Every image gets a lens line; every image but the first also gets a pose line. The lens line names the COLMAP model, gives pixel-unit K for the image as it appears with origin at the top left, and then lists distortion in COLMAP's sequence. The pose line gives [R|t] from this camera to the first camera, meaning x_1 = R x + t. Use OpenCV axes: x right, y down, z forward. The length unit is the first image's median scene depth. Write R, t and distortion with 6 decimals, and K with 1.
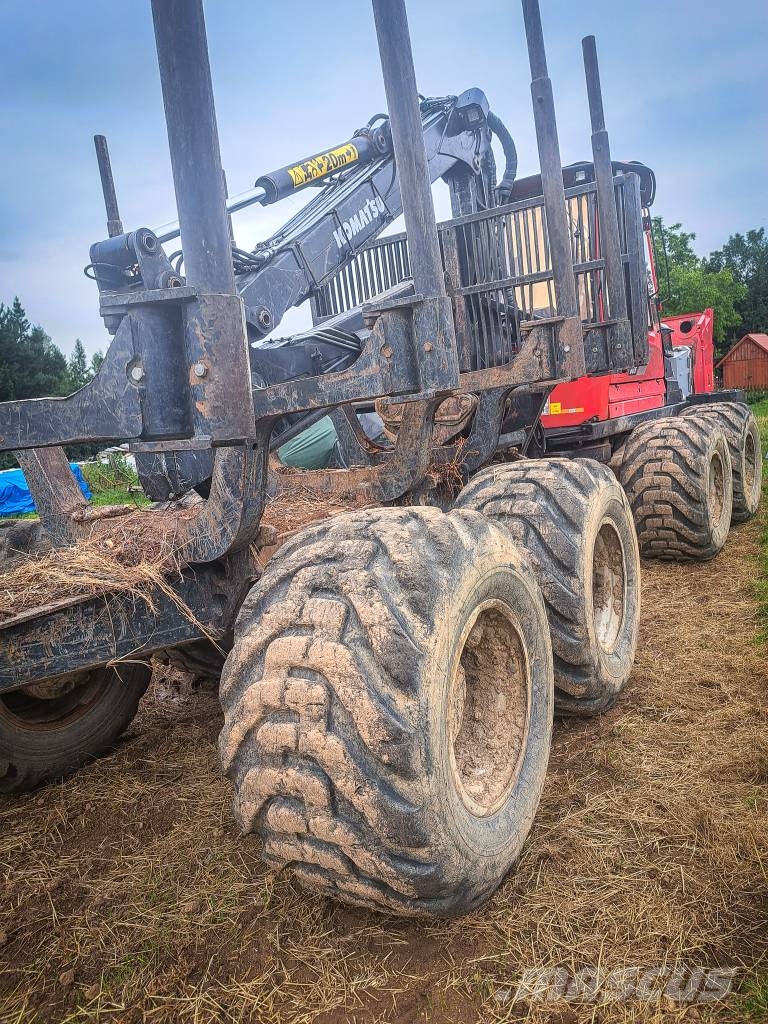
lens RADIAL K [[681.2, 0, 389.1], [0, 681.2, 514.4], [0, 0, 1]] dist [0.084448, -0.072073]
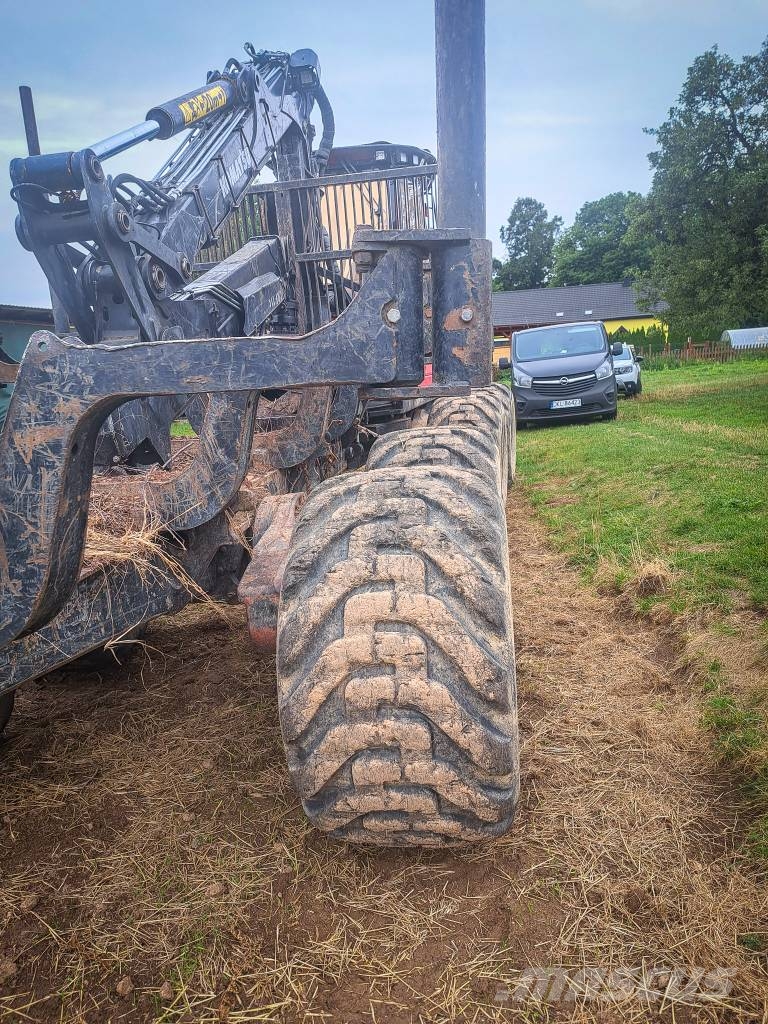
lens RADIAL K [[681.2, 0, 389.1], [0, 681.2, 514.4], [0, 0, 1]] dist [0.084448, -0.072073]
pose [[0.939494, -0.032476, 0.341021, -0.456877], [0.019809, 0.998981, 0.040562, 0.023662], [-0.341991, -0.031352, 0.939180, 0.053995]]
